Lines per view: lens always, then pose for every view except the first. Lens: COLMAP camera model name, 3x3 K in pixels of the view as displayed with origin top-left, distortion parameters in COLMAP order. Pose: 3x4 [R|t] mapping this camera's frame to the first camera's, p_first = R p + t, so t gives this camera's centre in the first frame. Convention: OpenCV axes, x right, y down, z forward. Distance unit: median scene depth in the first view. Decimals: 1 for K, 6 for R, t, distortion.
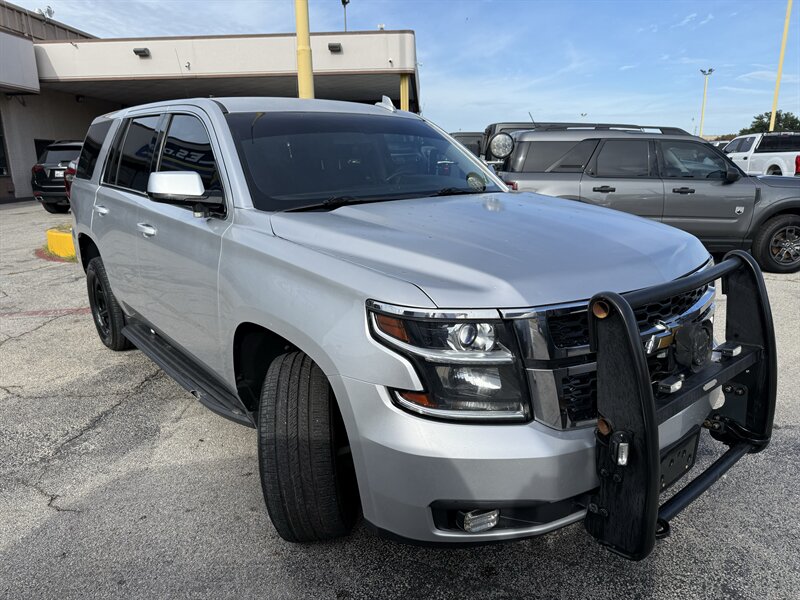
lens RADIAL K [[565.3, 0, 397.2], [0, 565.3, 303.6], [0, 0, 1]] dist [0.025000, -0.026092]
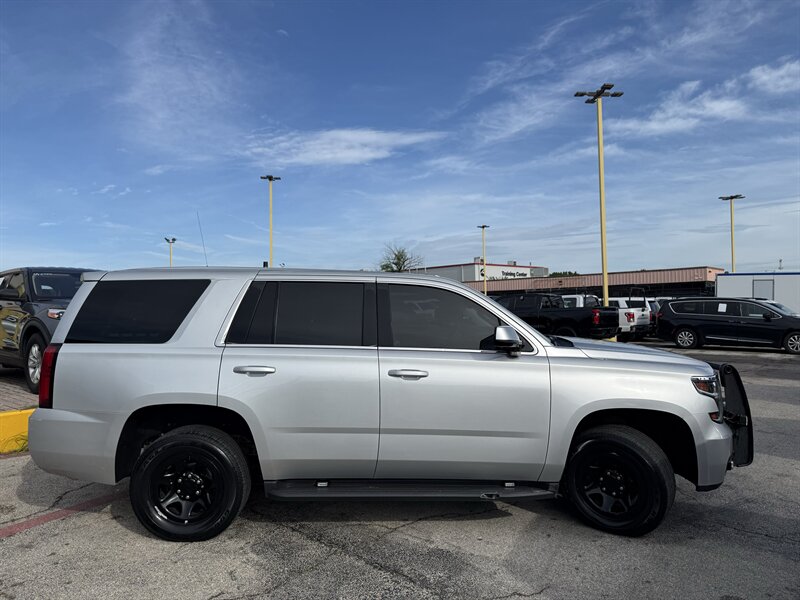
lens RADIAL K [[565.3, 0, 406.1], [0, 565.3, 303.6], [0, 0, 1]] dist [0.025000, -0.026092]
pose [[0.605338, 0.009702, 0.795909, -1.356401], [0.202144, 0.965269, -0.165509, -0.077096], [-0.769872, 0.261077, 0.582353, 0.258400]]
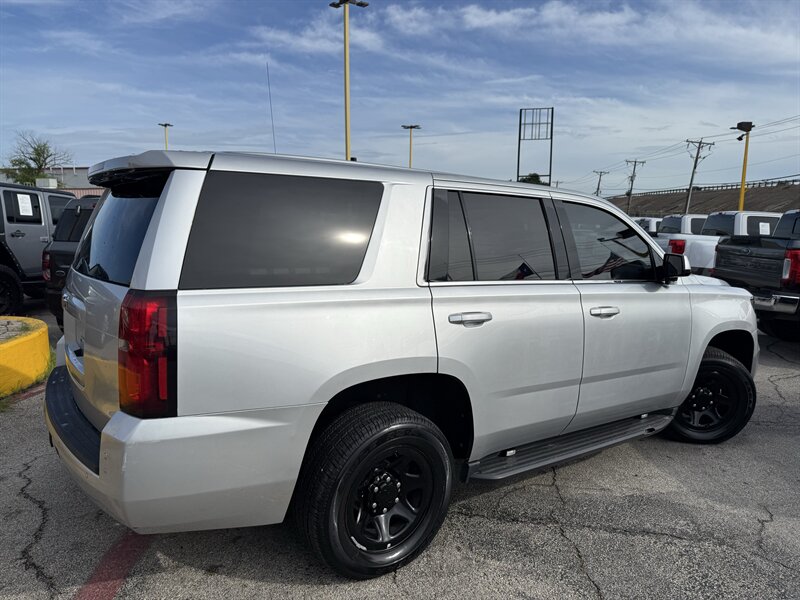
lens RADIAL K [[565.3, 0, 398.5], [0, 565.3, 304.1], [0, 0, 1]] dist [0.025000, -0.026092]
pose [[0.067739, -0.130774, 0.989095, -1.432831], [0.228428, 0.967072, 0.112219, -0.335870], [-0.971201, 0.218335, 0.095381, 1.225945]]
